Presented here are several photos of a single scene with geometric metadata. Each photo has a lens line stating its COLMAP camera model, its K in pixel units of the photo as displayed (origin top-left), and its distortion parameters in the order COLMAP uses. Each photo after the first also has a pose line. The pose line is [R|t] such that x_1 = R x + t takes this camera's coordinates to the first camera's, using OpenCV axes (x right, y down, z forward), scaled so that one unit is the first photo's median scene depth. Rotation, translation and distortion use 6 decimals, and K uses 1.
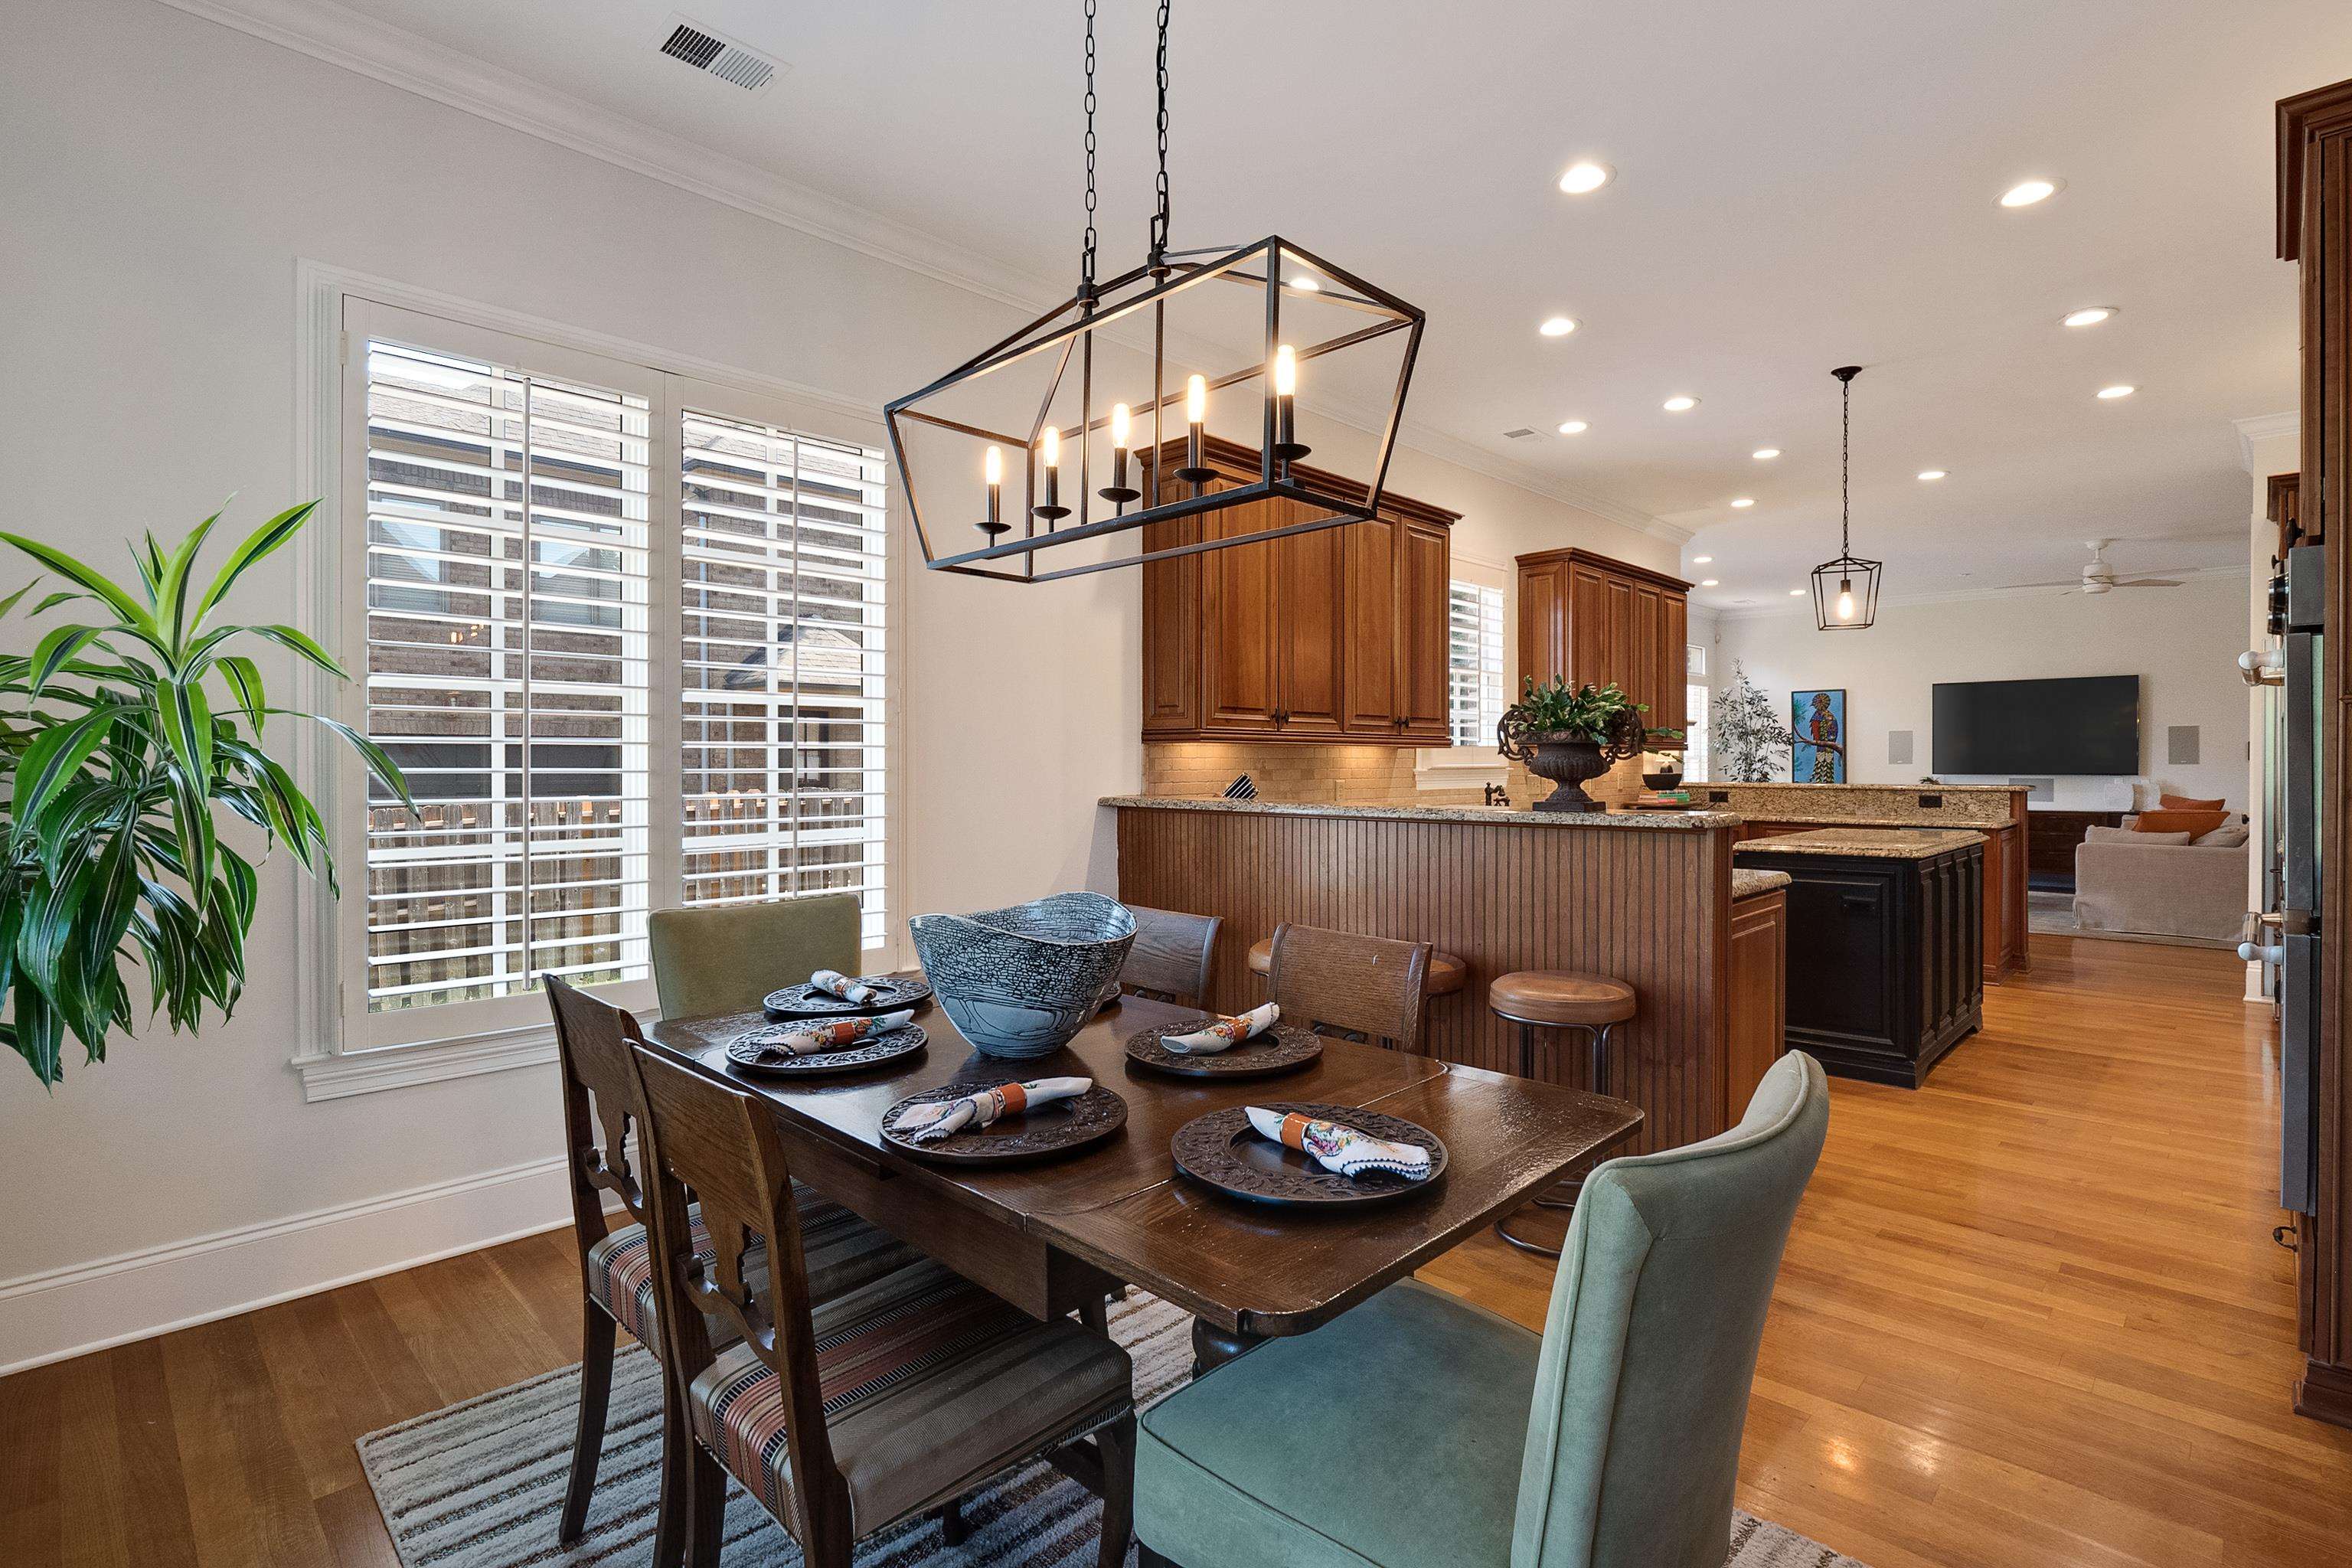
lens RADIAL K [[1099.6, 0, 1173.1], [0, 1099.6, 776.0], [0, 0, 1]] dist [-0.021999, -0.000438]
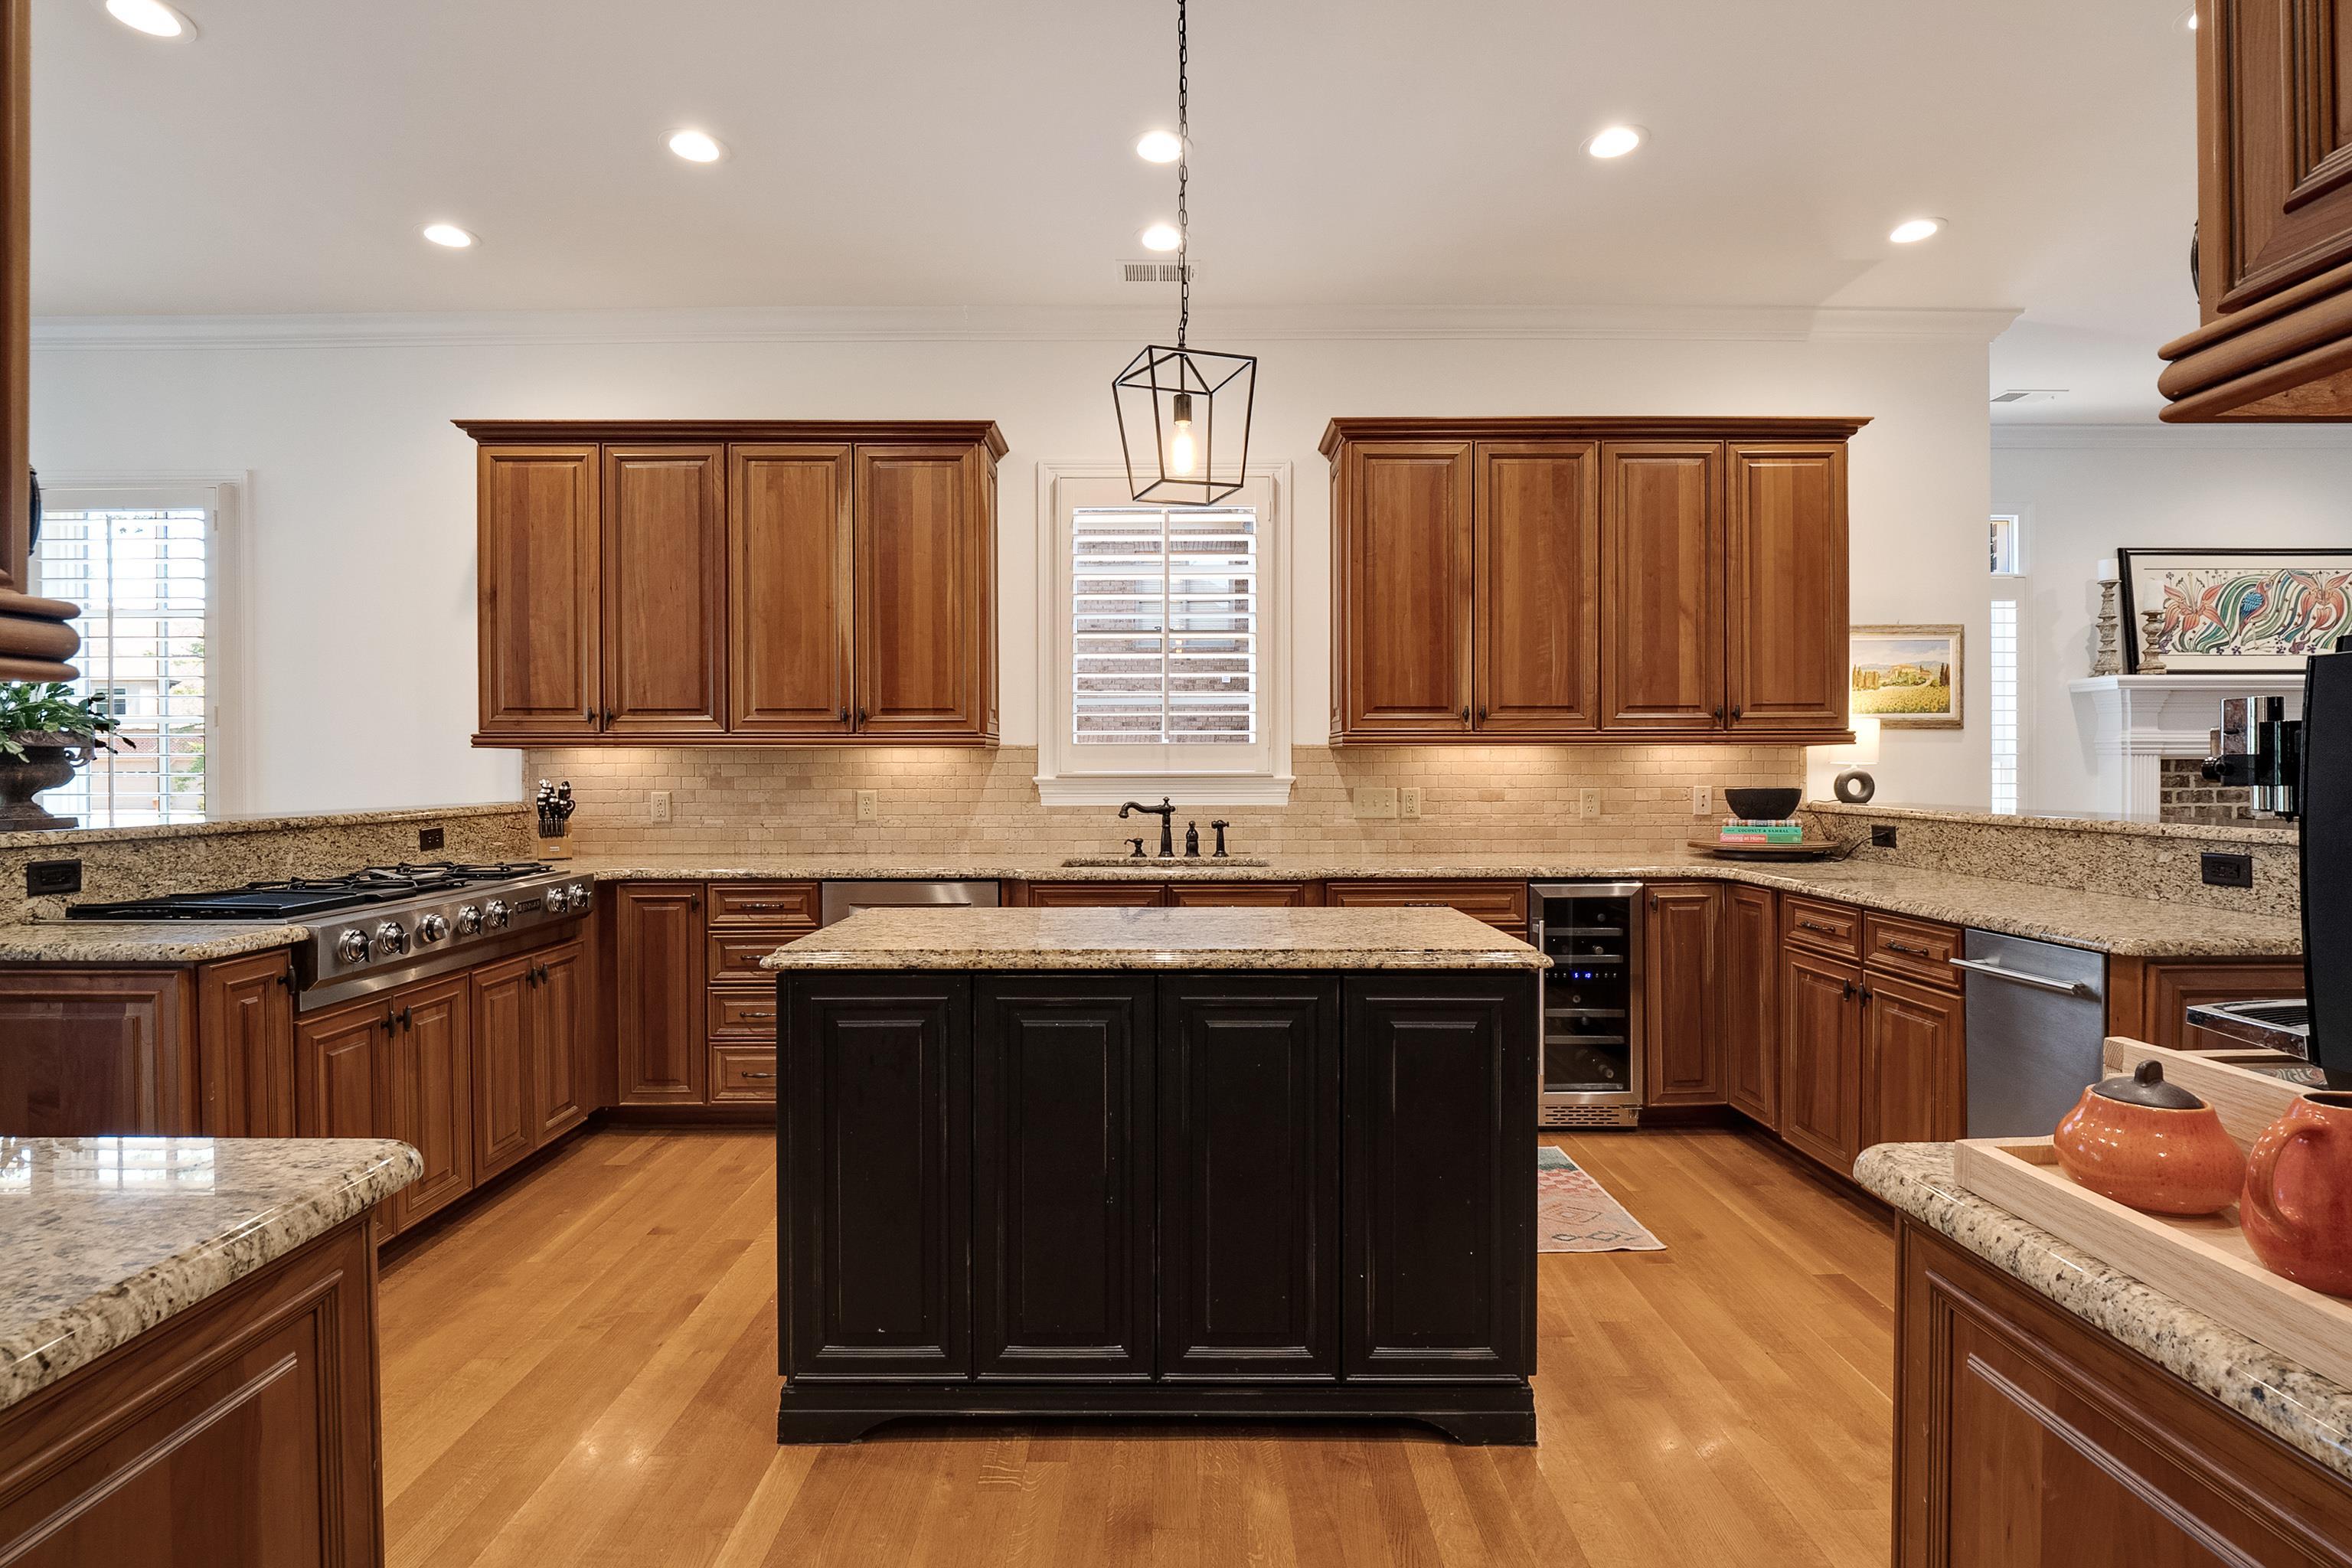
lens RADIAL K [[1105.3, 0, 1176.0], [0, 1105.3, 784.0], [0, 0, 1]] dist [0.002732, -0.000303]
pose [[0.711266, 0.010594, -0.702843, 0.585137], [-0.007528, 0.999944, 0.007454, -0.005788], [0.702882, -0.000011, 0.711306, 0.391924]]
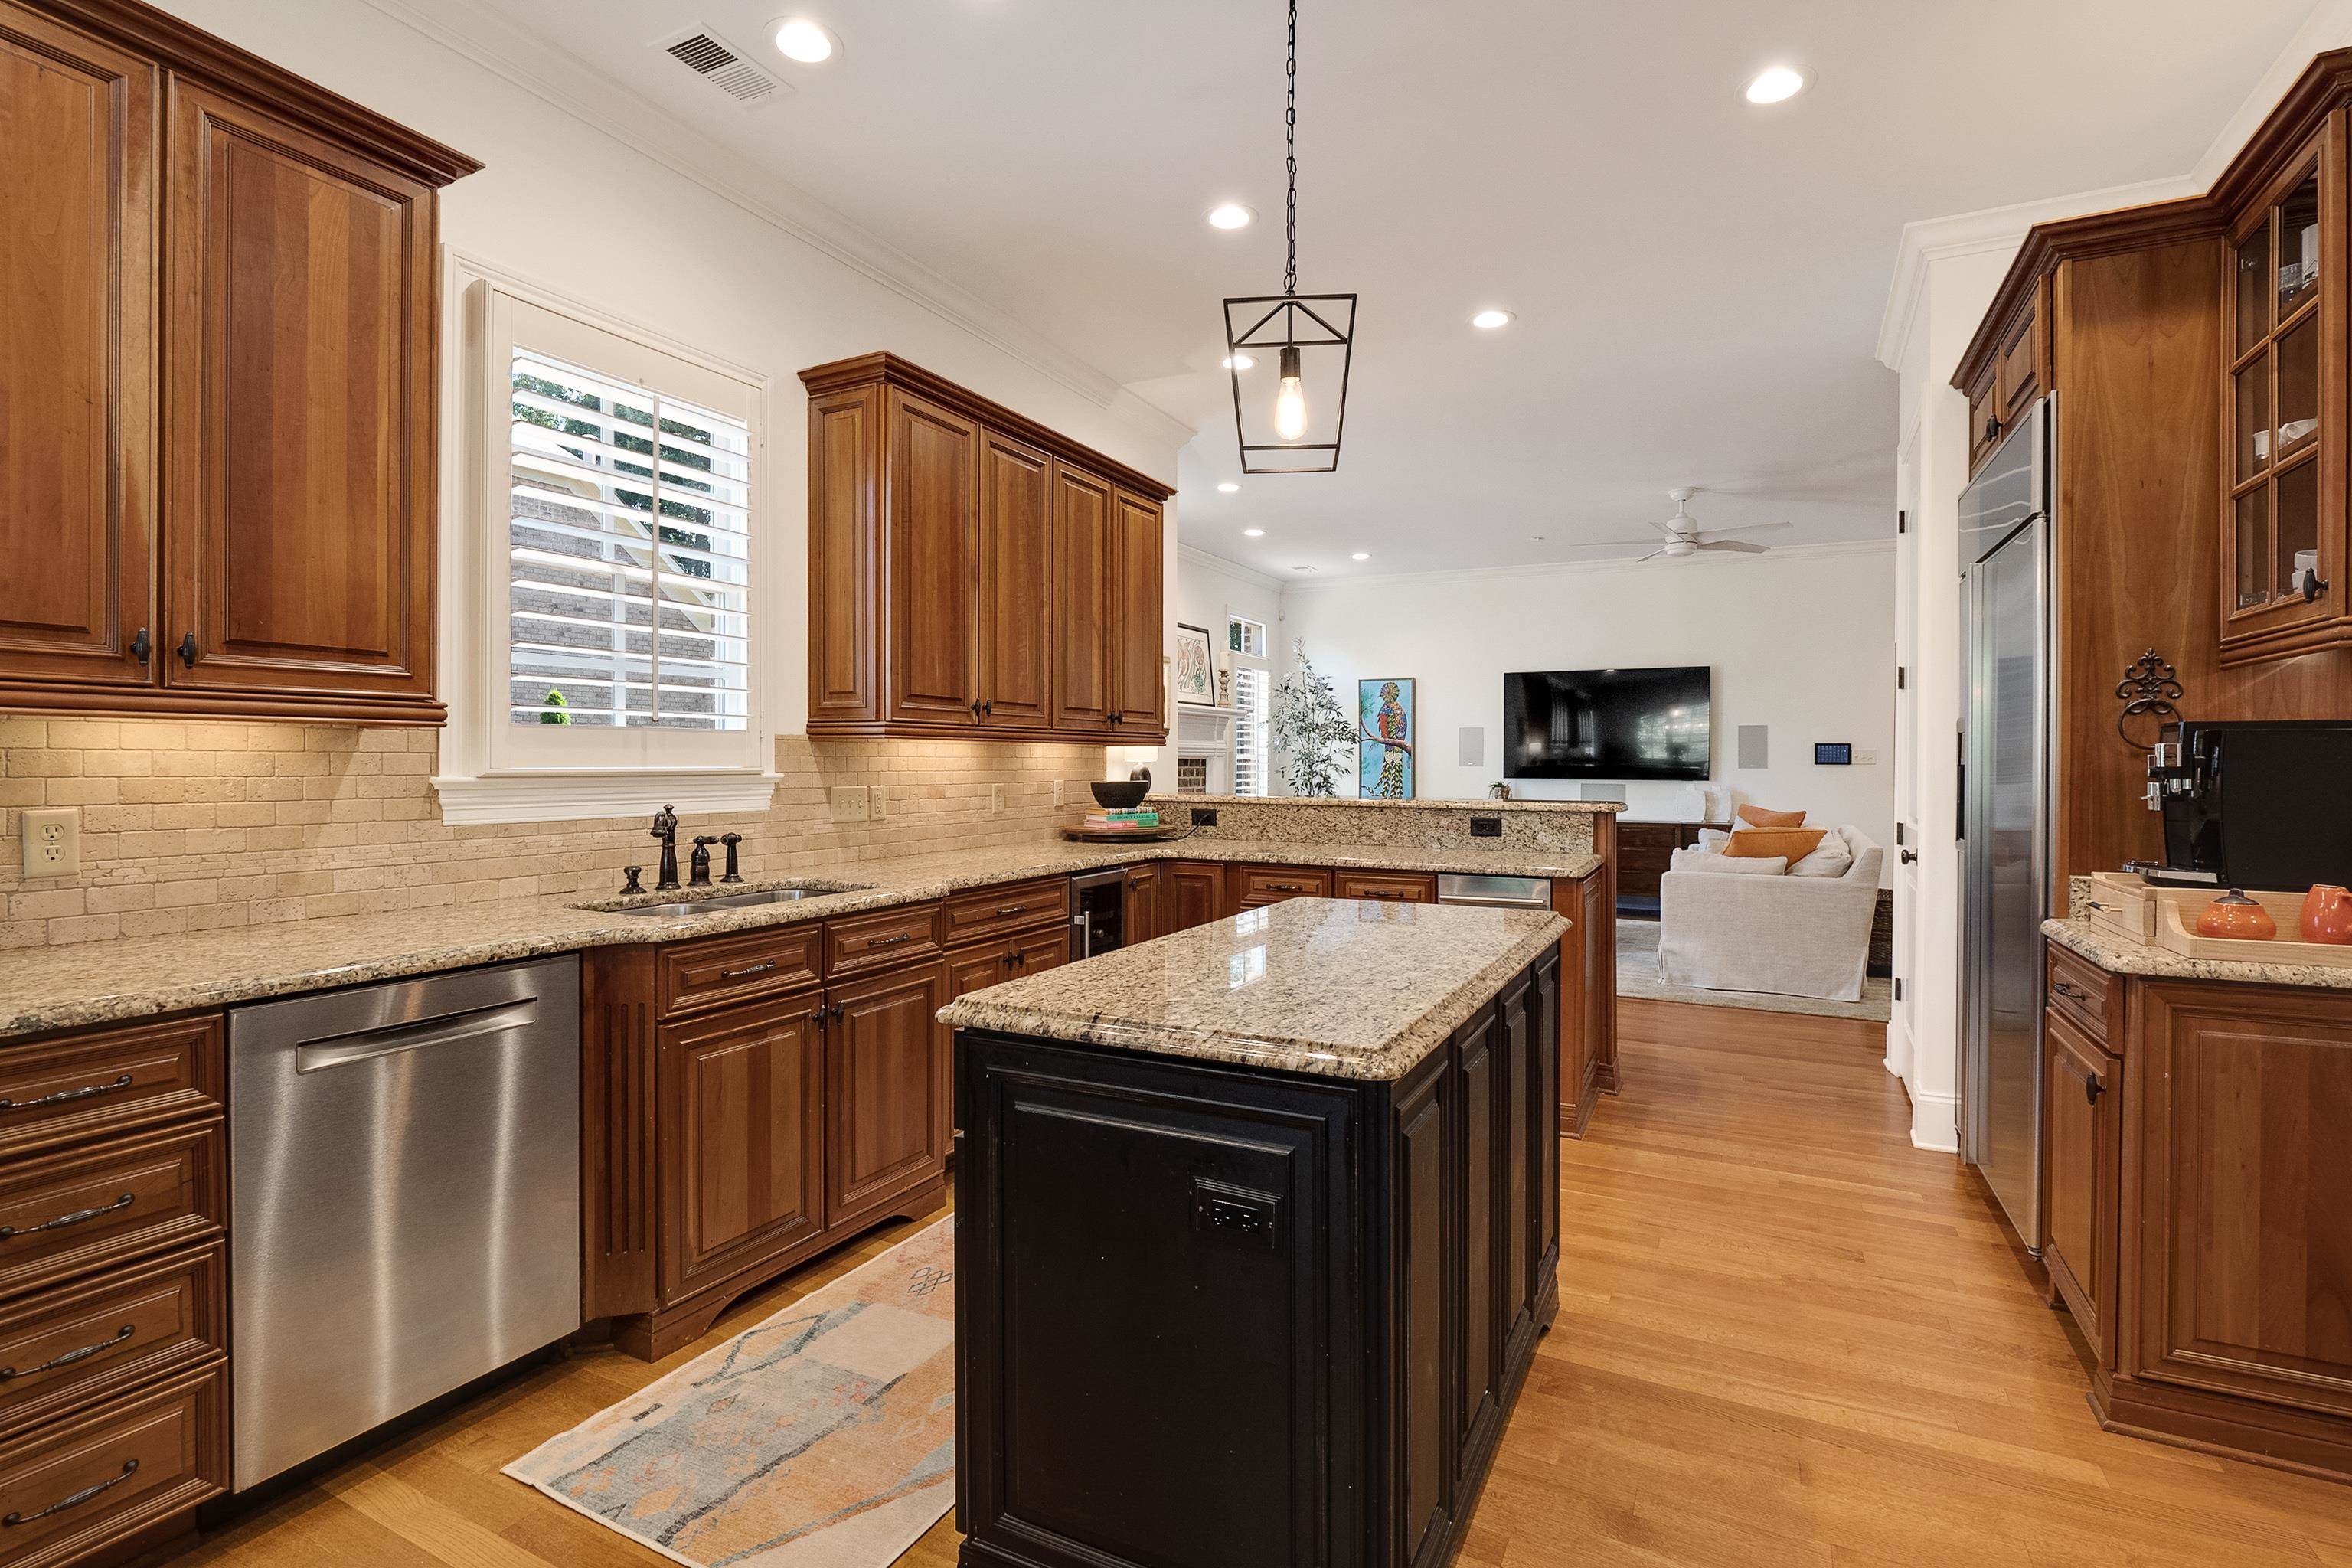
lens RADIAL K [[1110.5, 0, 1175.1], [0, 1110.5, 769.8], [0, 0, 1]] dist [-0.007655, -0.001053]
pose [[0.951467, 0.005125, 0.307707, 0.264205], [-0.004313, 0.999985, -0.003319, -0.006610], [-0.307720, 0.001831, 0.951475, 0.358285]]
